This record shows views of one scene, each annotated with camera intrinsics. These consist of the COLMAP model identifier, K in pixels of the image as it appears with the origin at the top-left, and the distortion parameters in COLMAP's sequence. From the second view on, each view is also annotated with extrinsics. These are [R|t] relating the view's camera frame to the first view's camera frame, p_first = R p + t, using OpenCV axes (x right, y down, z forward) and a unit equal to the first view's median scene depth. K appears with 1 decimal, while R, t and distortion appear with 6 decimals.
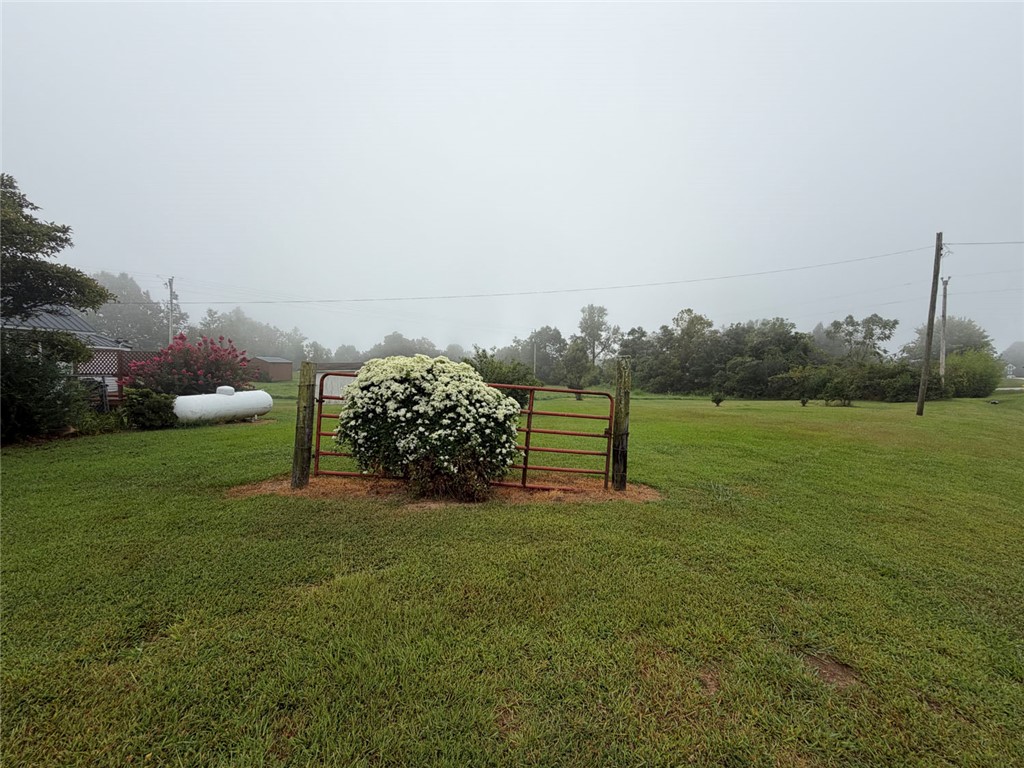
lens RADIAL K [[404.8, 0, 512.0], [0, 404.8, 384.0], [0, 0, 1]] dist [-0.001895, -0.000034]
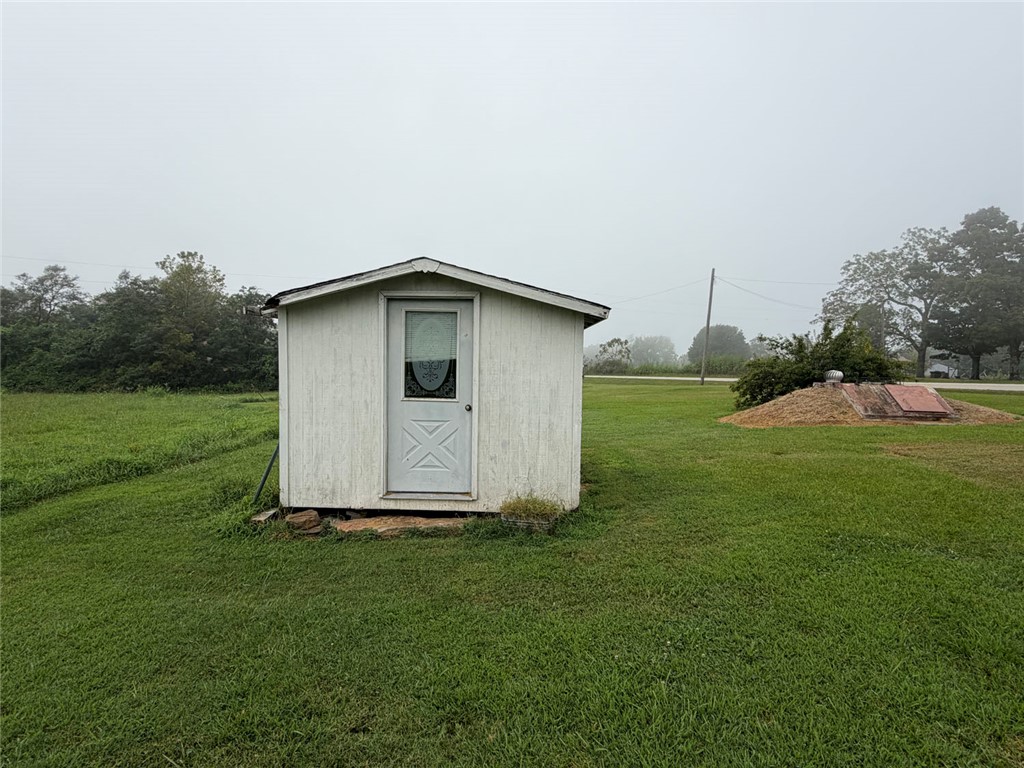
lens RADIAL K [[534.0, 0, 512.0], [0, 534.0, 384.0], [0, 0, 1]] dist [0.001390, 0.000230]
pose [[0.117223, -0.039429, 0.992323, -0.304479], [0.023298, 0.999046, 0.036944, -0.004946], [-0.992832, 0.018789, 0.118030, 0.414799]]
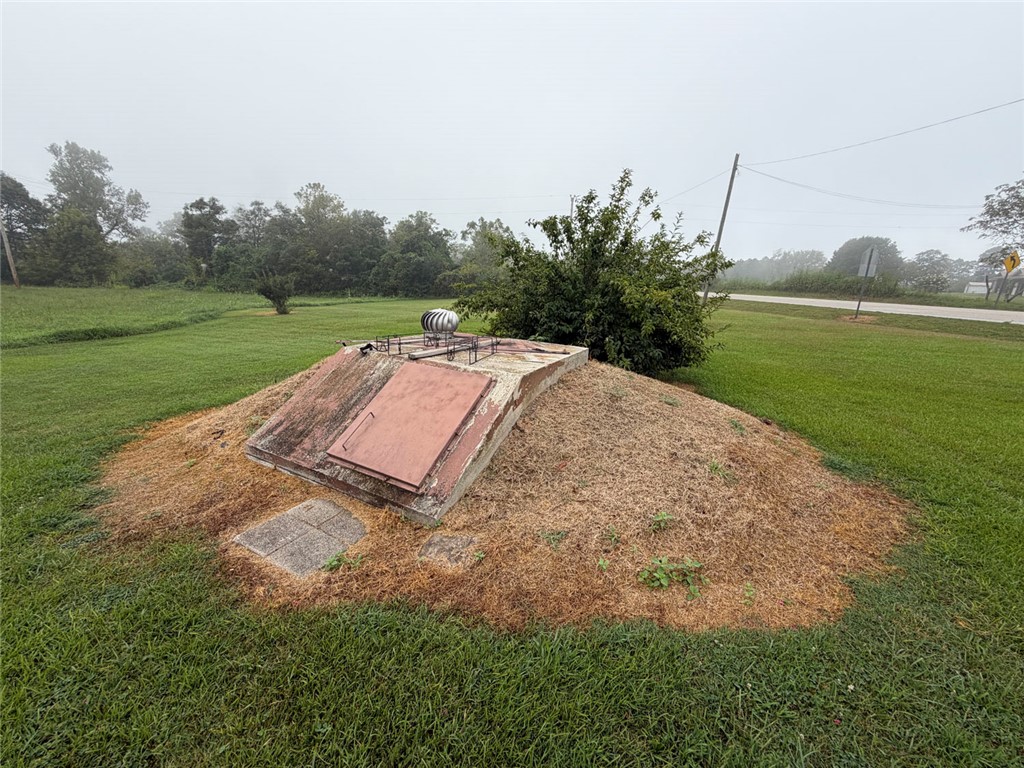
lens RADIAL K [[404.8, 0, 512.0], [0, 404.8, 384.0], [0, 0, 1]] dist [-0.001895, -0.000034]
pose [[0.484490, -0.224709, 0.845444, -0.121723], [0.007769, 0.967513, 0.252702, -0.005088], [-0.874762, -0.115863, 0.470496, 0.252529]]
